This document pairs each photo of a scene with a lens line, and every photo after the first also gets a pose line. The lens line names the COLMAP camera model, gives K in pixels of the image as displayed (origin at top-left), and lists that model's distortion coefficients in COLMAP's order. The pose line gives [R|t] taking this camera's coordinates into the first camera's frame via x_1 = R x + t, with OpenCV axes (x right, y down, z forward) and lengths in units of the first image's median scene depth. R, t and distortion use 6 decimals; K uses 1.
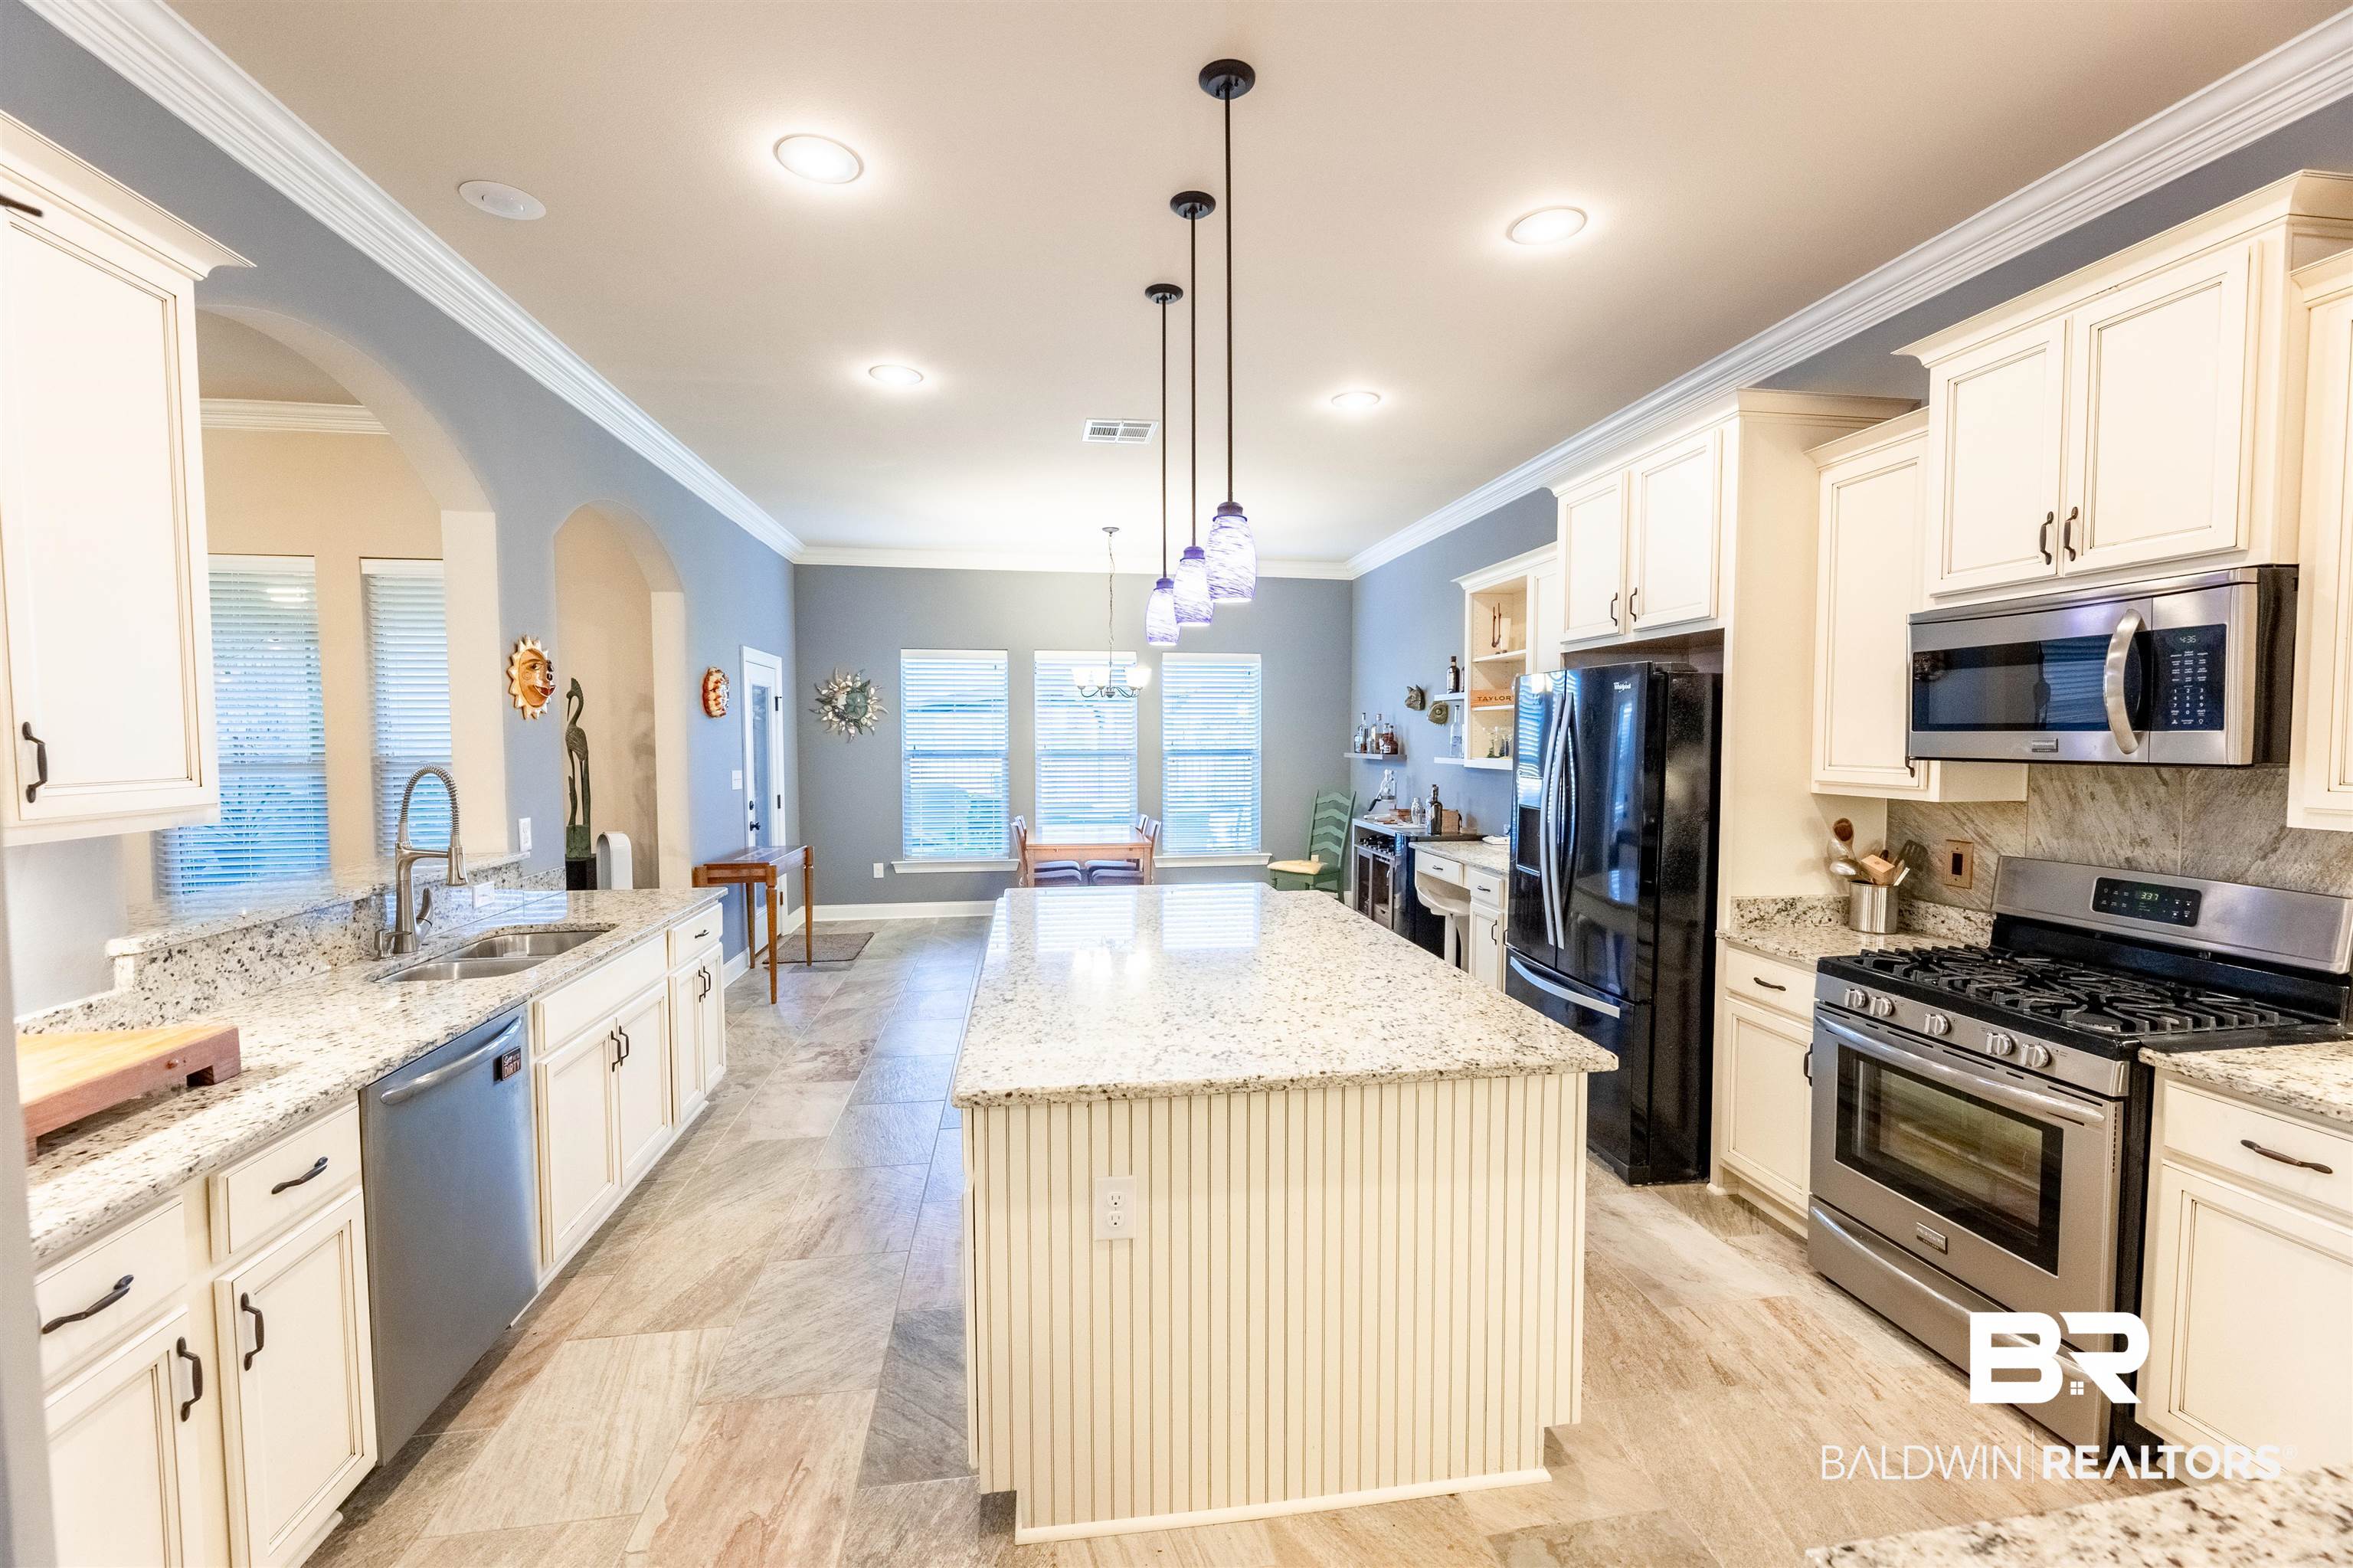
lens RADIAL K [[945.1, 0, 1180.5], [0, 945.1, 785.9], [0, 0, 1]] dist [-0.000549, -0.000206]
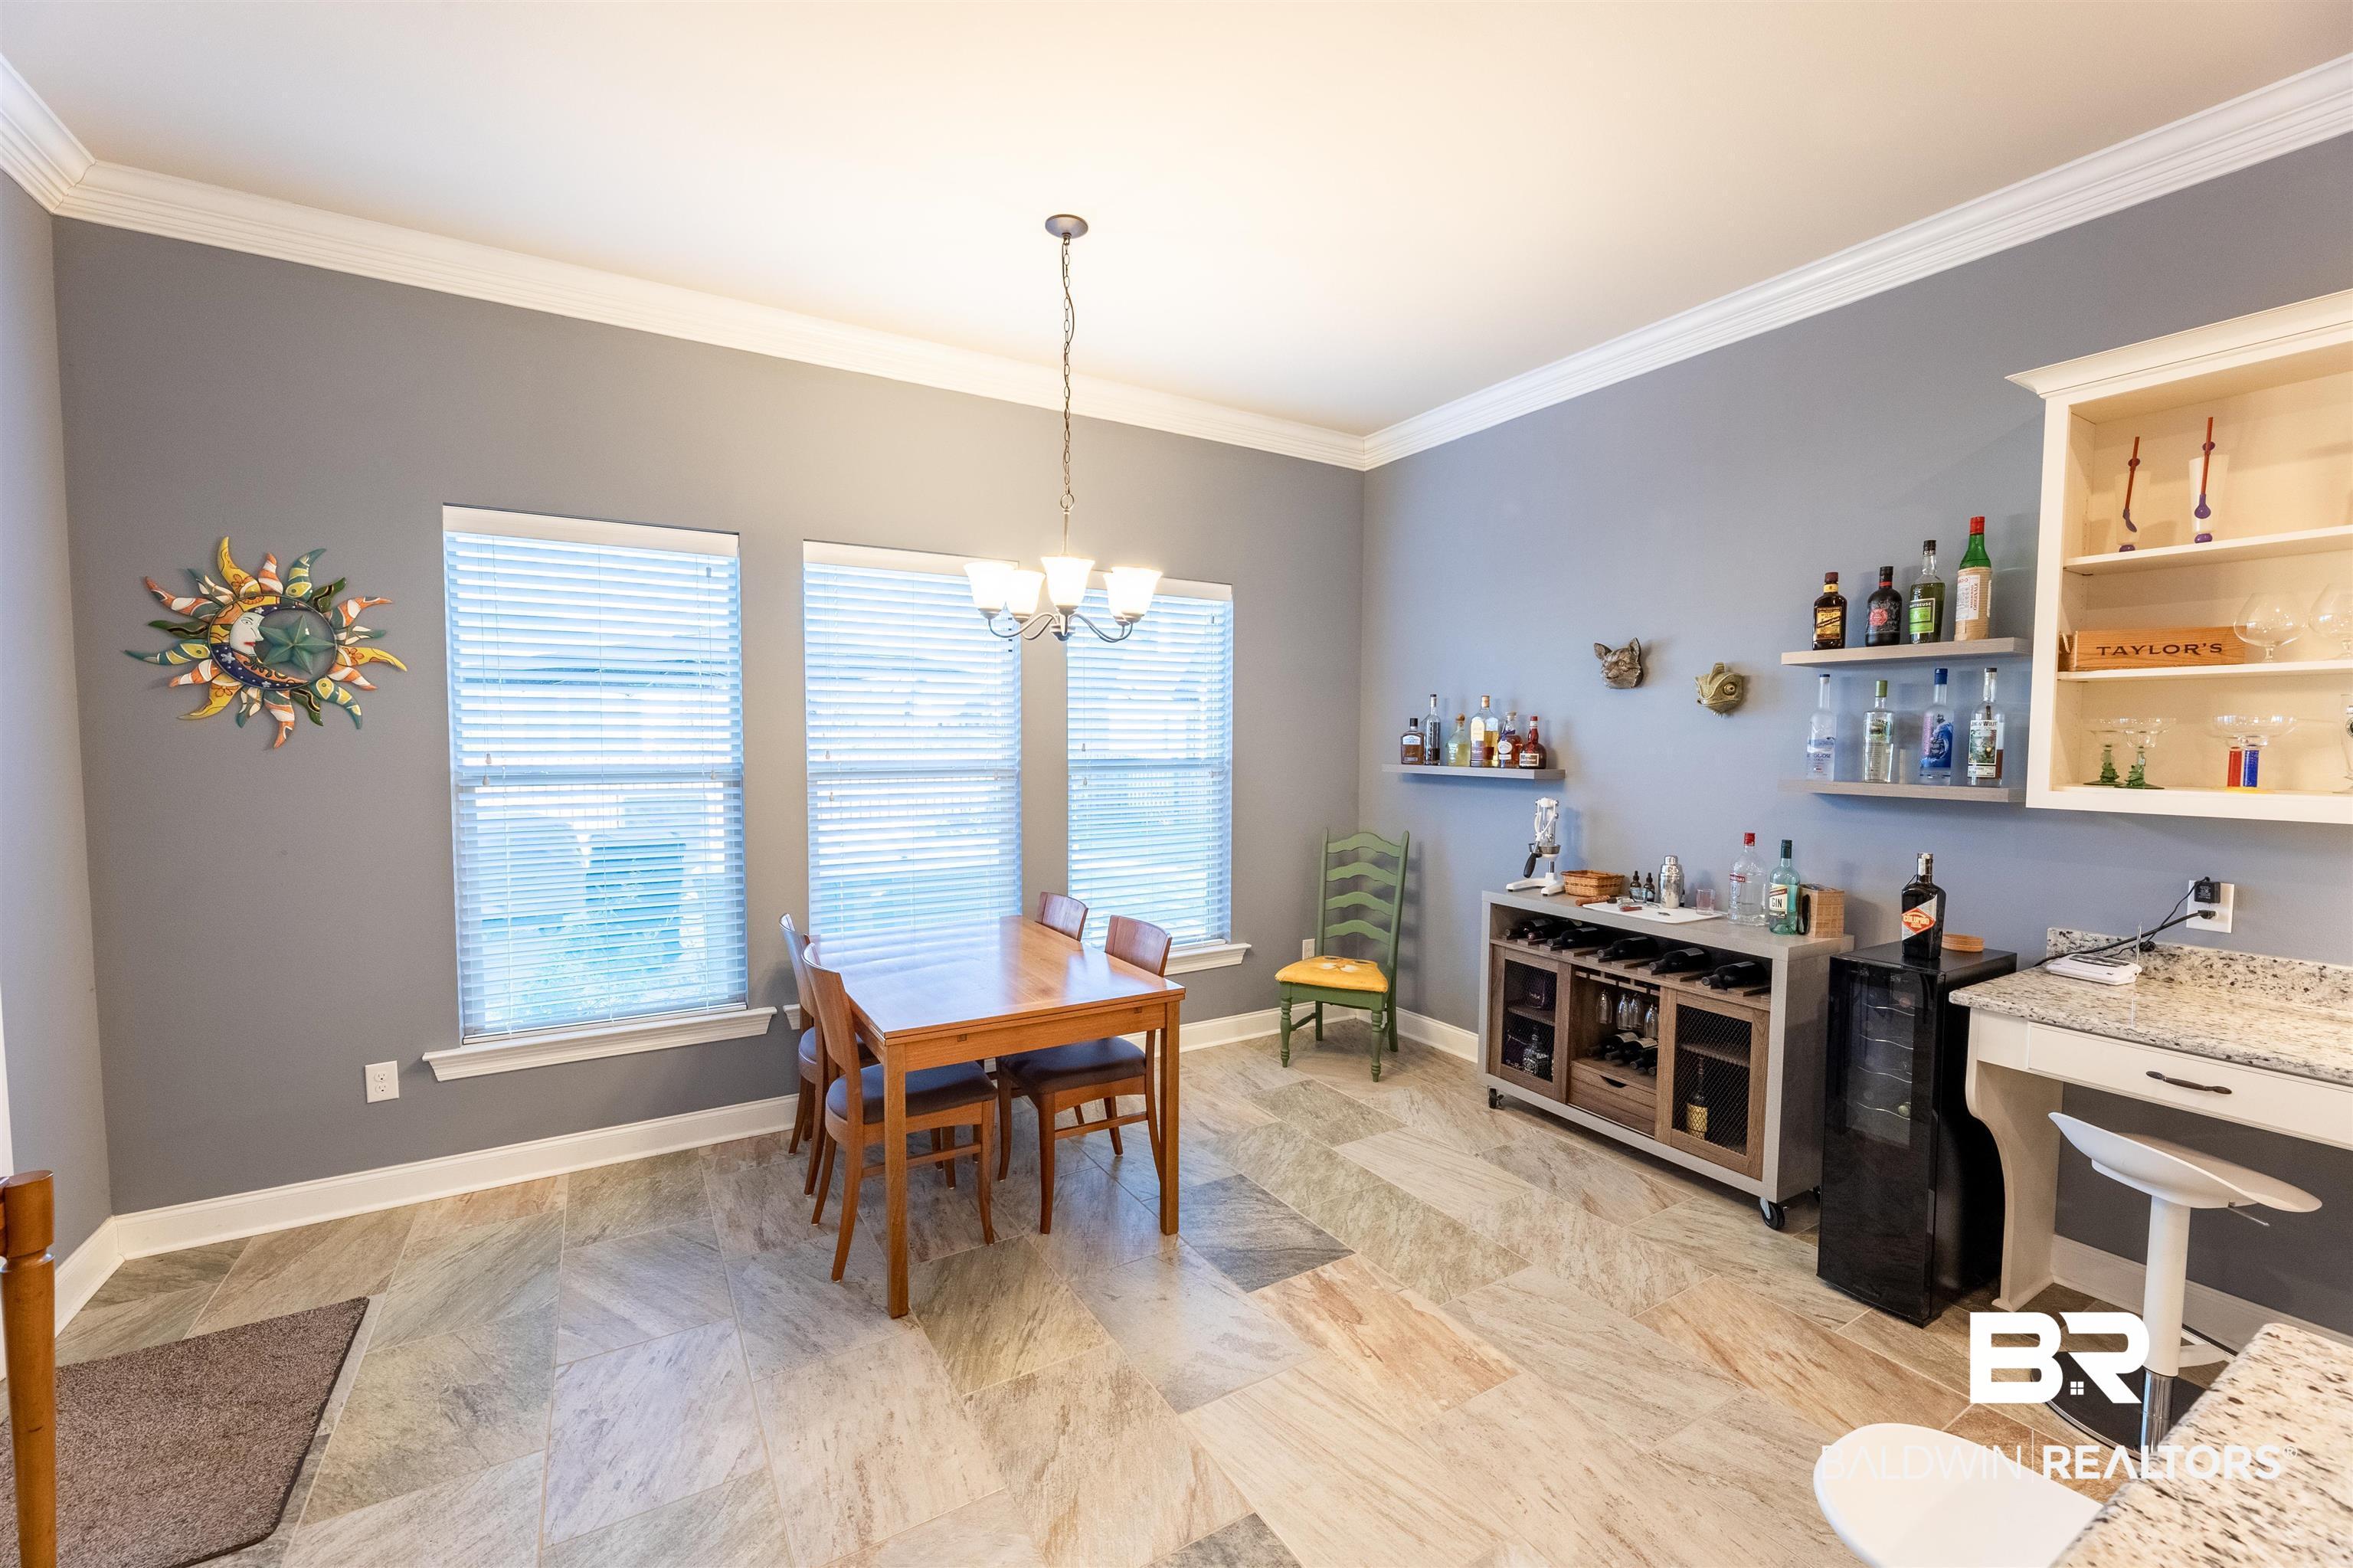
lens RADIAL K [[945.1, 0, 1180.5], [0, 945.1, 785.9], [0, 0, 1]] dist [-0.000549, -0.000206]
pose [[0.928484, -0.015749, 0.371039, -0.179556], [0.015053, 0.999875, 0.004772, -0.030445], [-0.371068, 0.001155, 0.928605, 0.590674]]
